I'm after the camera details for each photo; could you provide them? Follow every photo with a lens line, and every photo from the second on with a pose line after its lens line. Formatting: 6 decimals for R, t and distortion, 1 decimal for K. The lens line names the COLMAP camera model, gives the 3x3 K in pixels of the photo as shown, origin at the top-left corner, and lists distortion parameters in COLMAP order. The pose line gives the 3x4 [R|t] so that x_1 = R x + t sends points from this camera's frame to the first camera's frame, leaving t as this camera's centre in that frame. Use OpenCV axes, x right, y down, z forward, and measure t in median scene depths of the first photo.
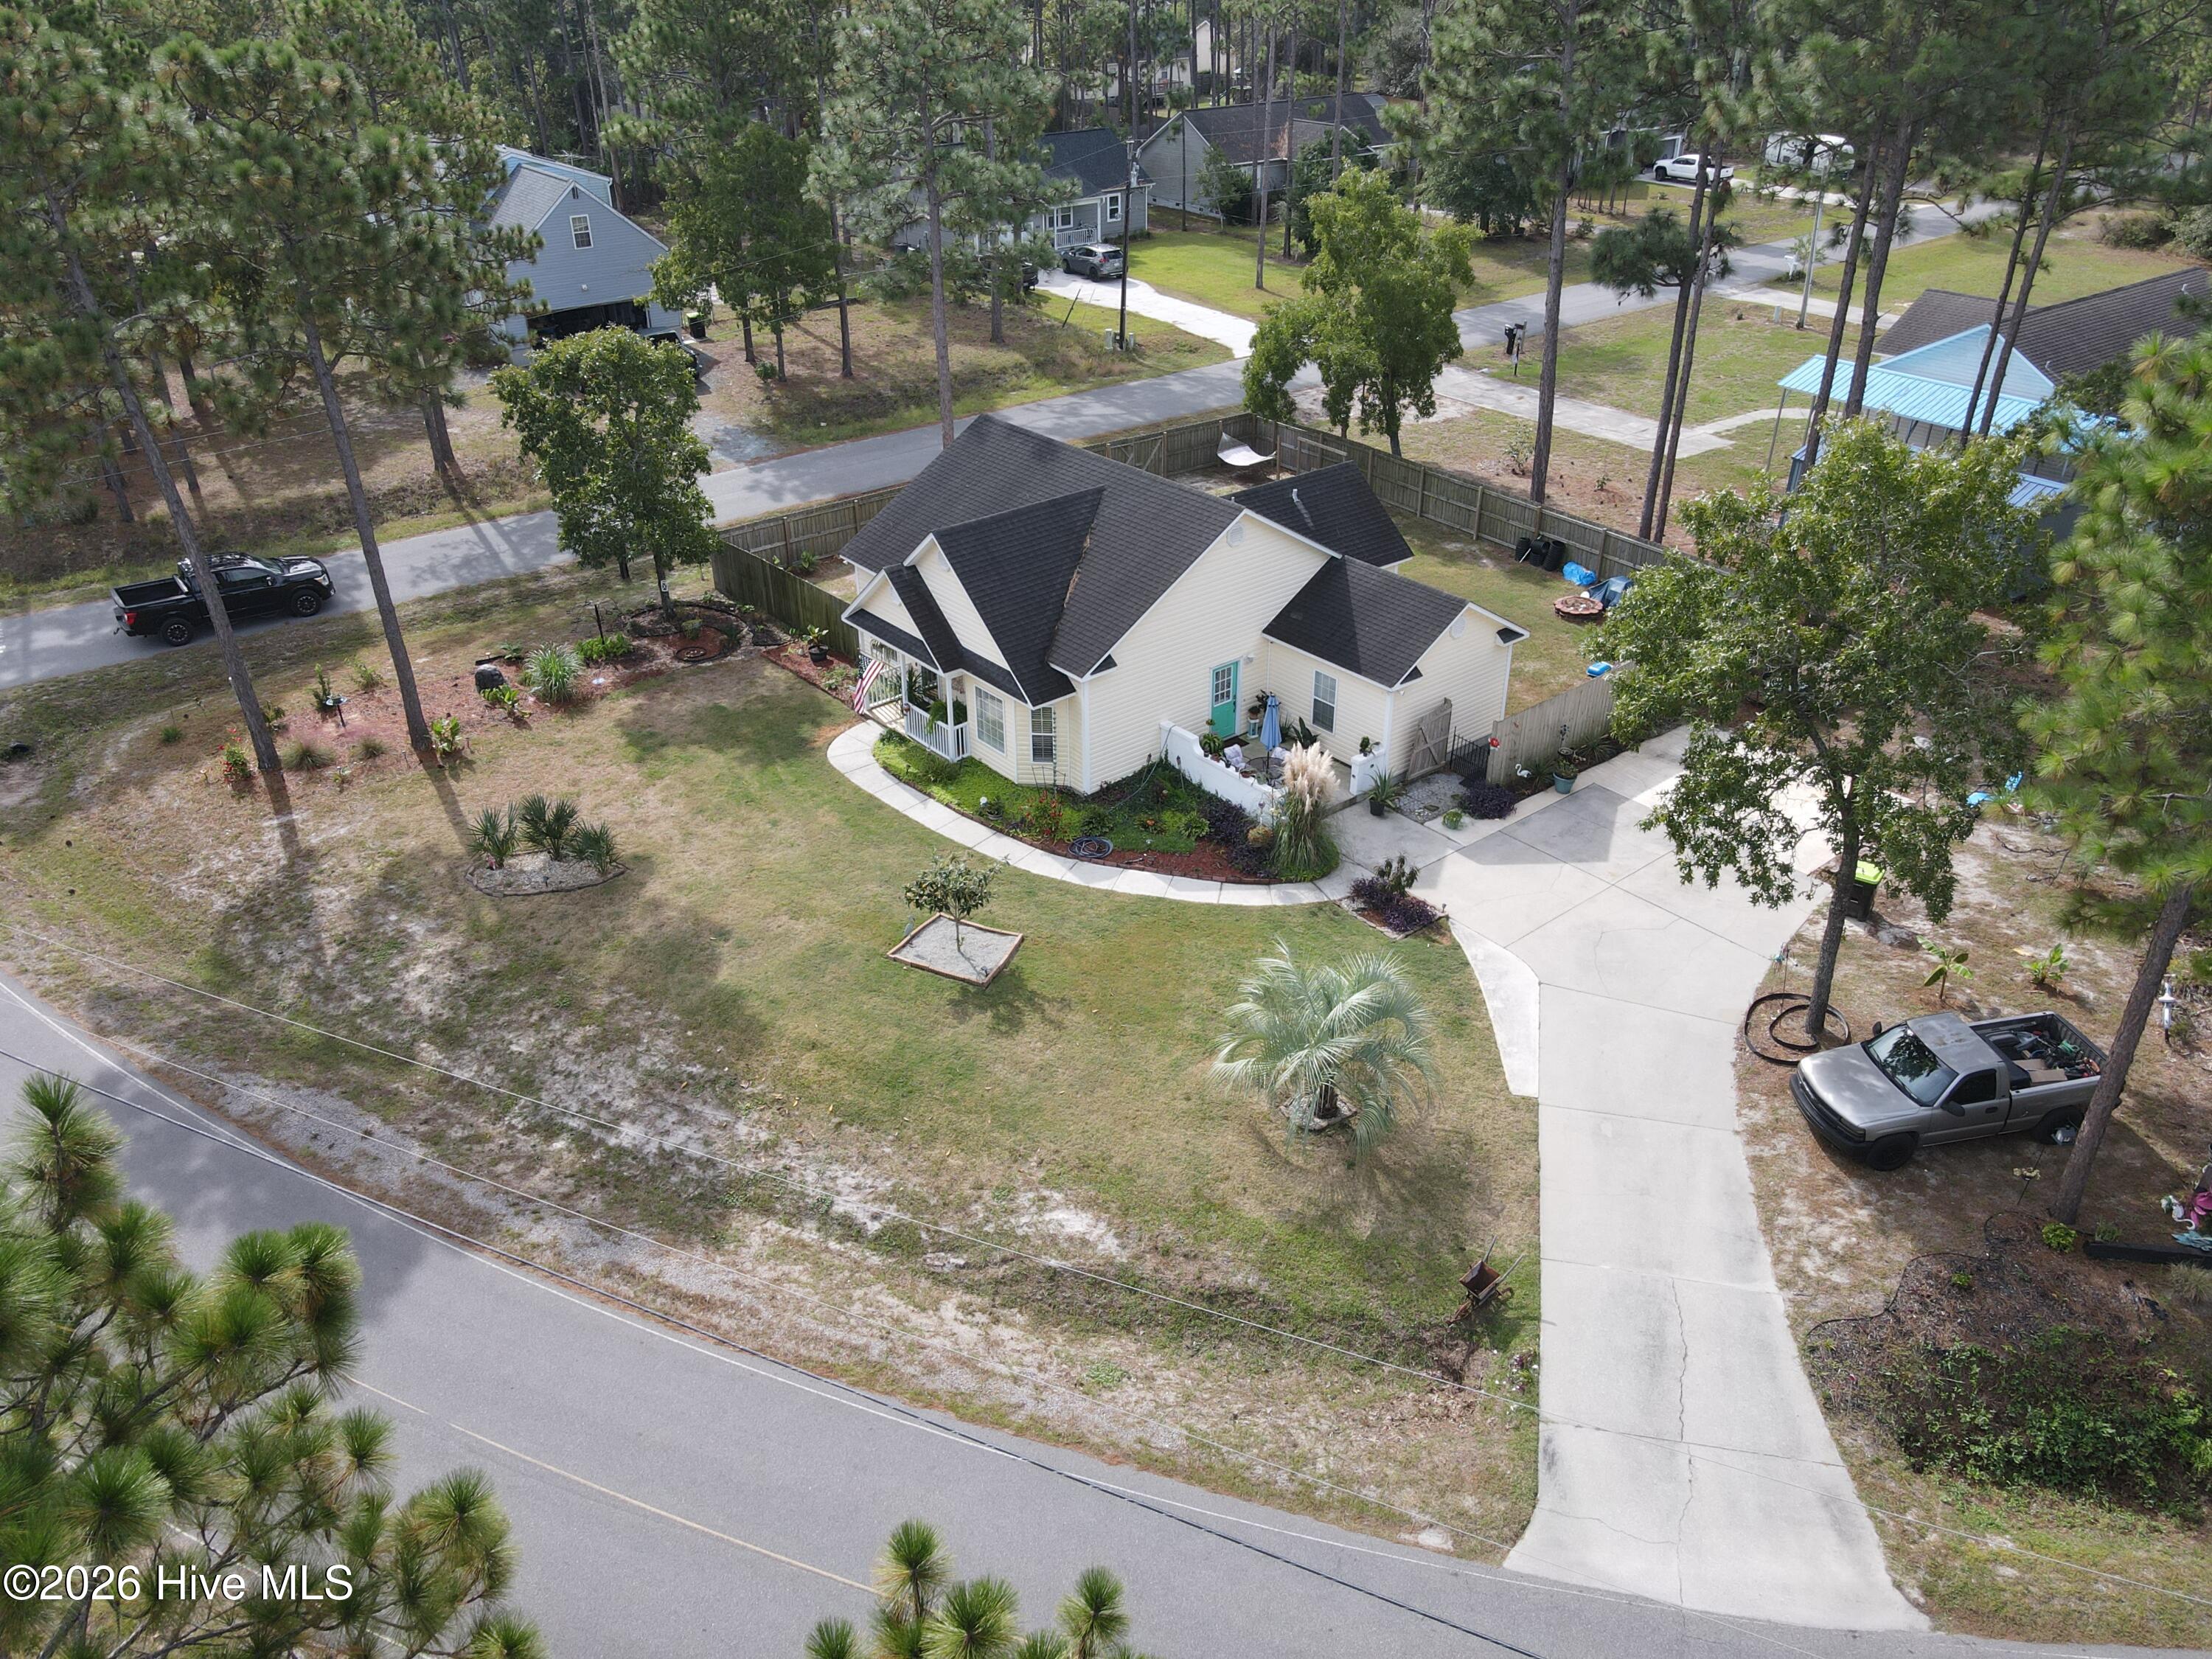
lens RADIAL K [[1628.8, 0, 1092.9], [0, 1628.8, 823.7], [0, 0, 1]] dist [0.009396, 0.008257]
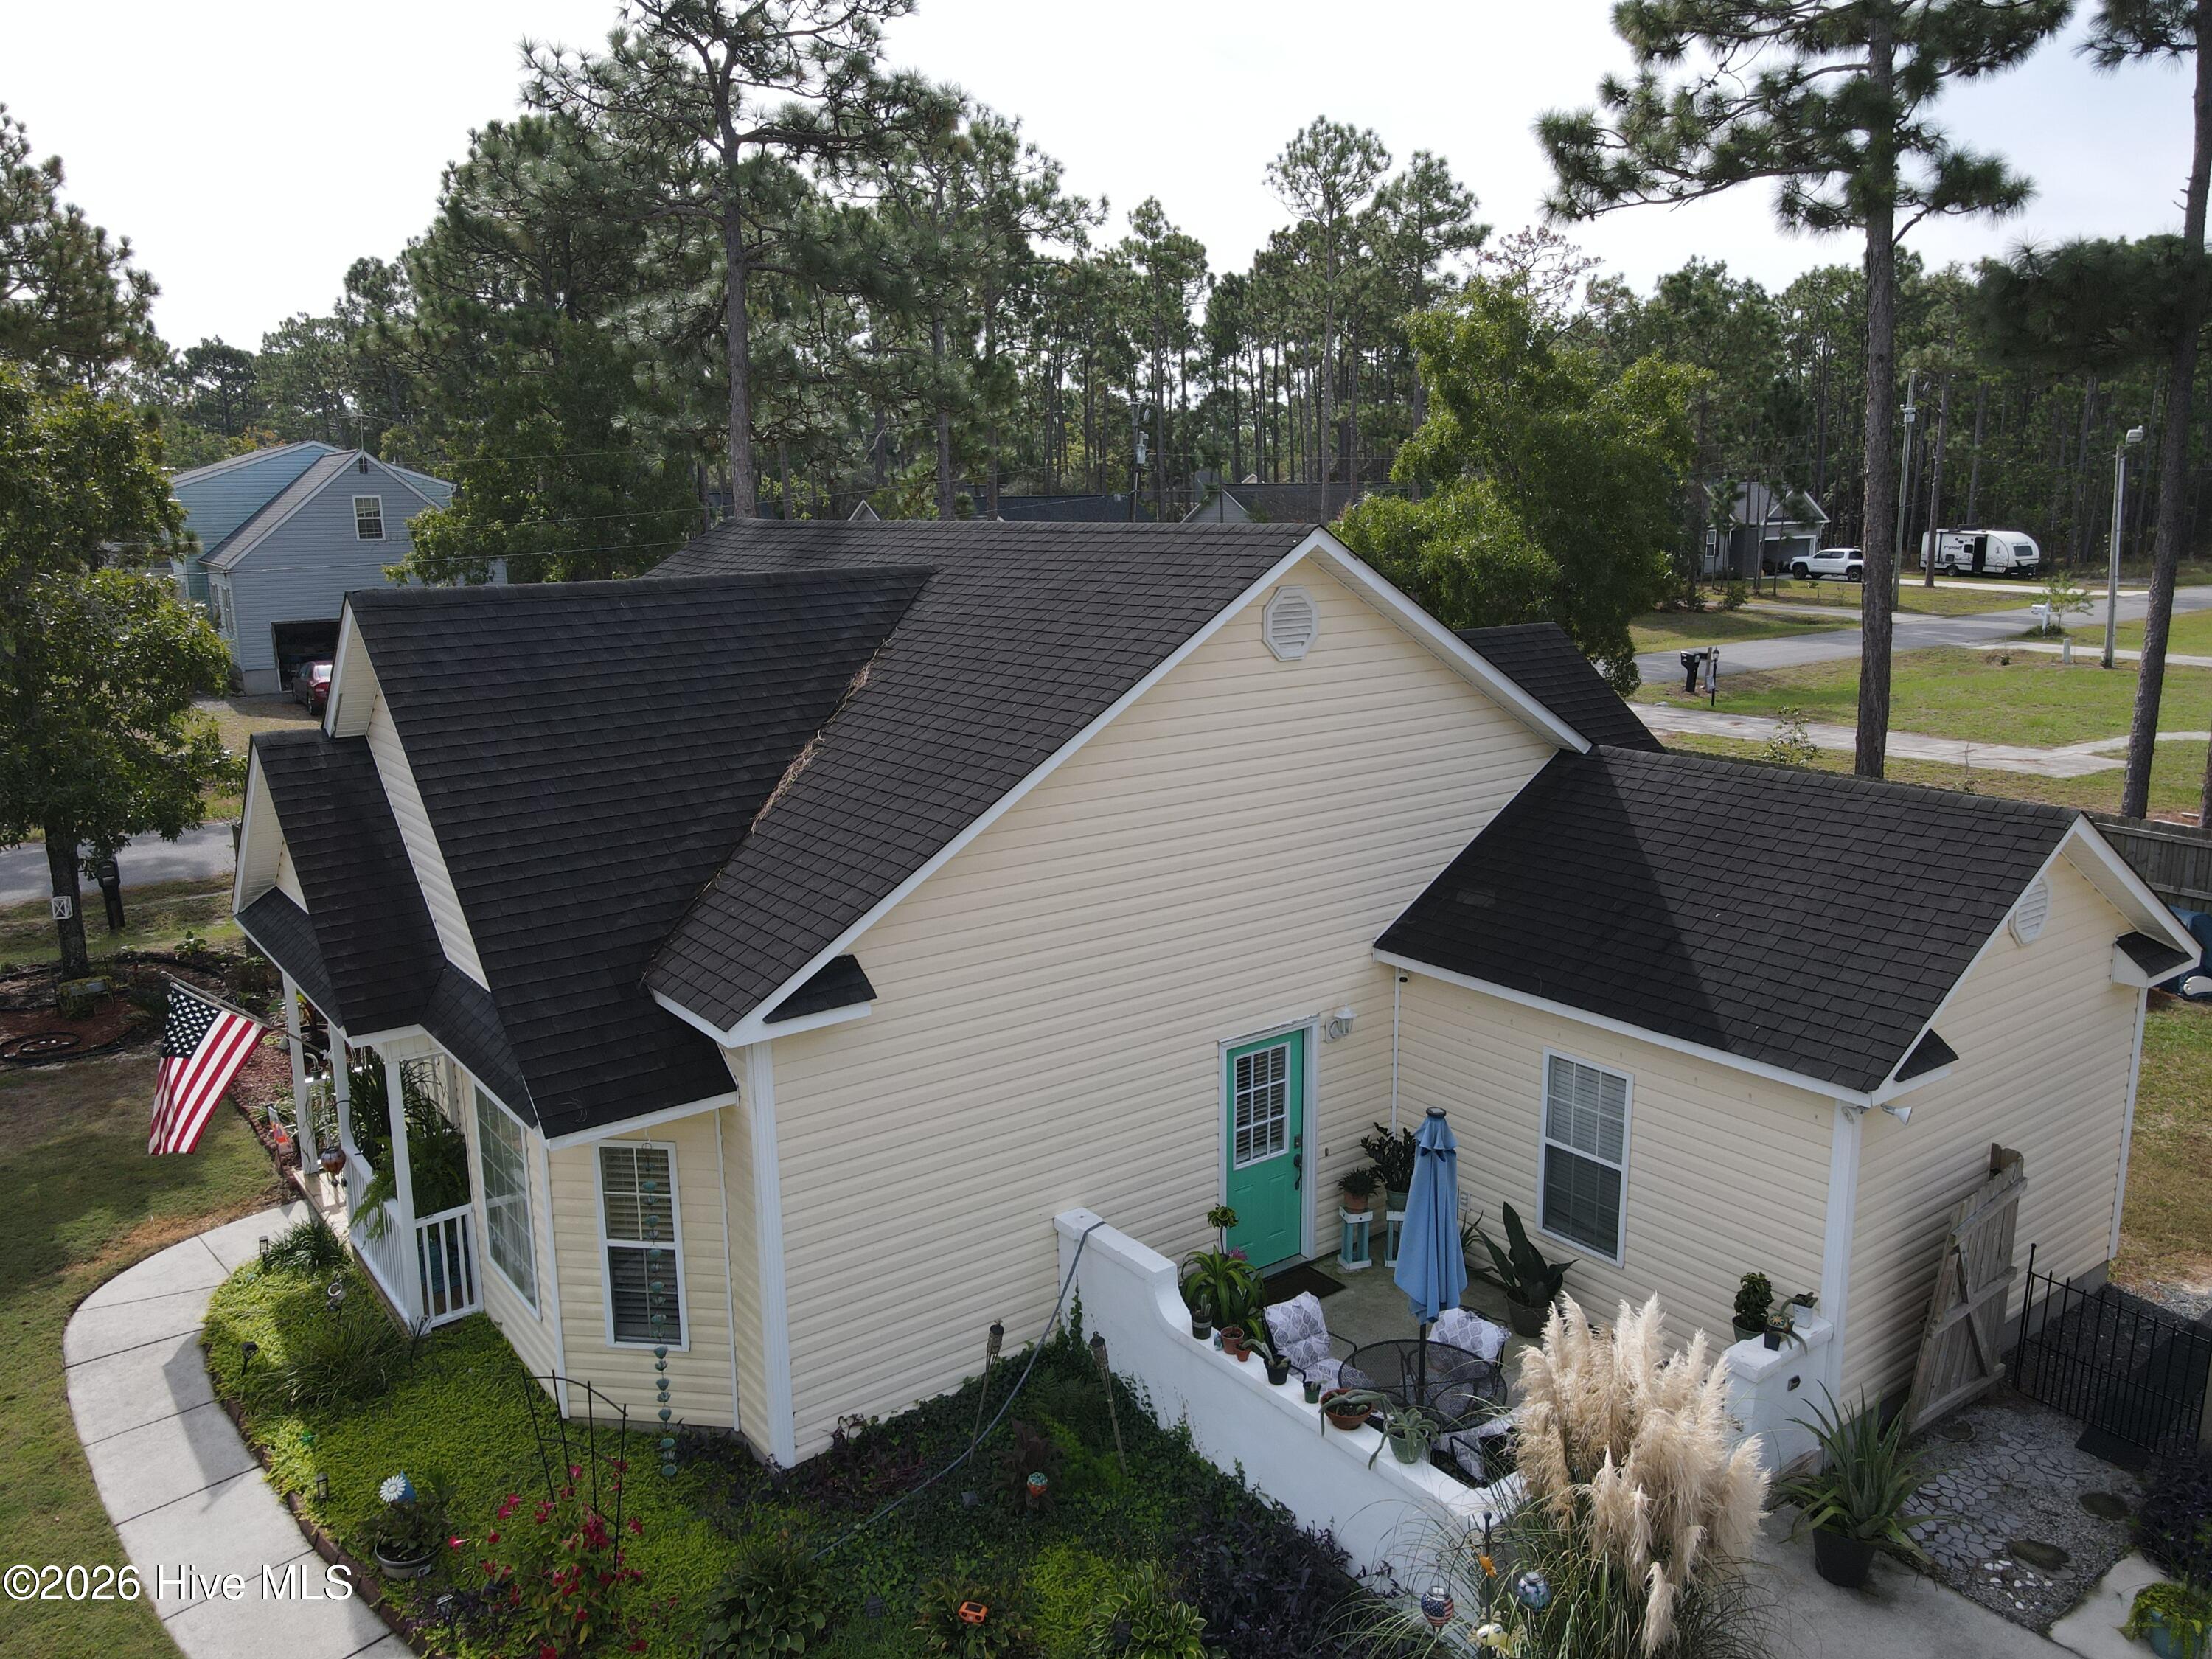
lens RADIAL K [[1628.8, 0, 1092.9], [0, 1628.8, 823.7], [0, 0, 1]] dist [0.009396, 0.008257]
pose [[0.999263, 0.007876, -0.037571, 0.059771], [-0.019087, 0.951110, -0.308261, -0.037603], [0.033306, 0.308751, 0.950560, 0.690302]]
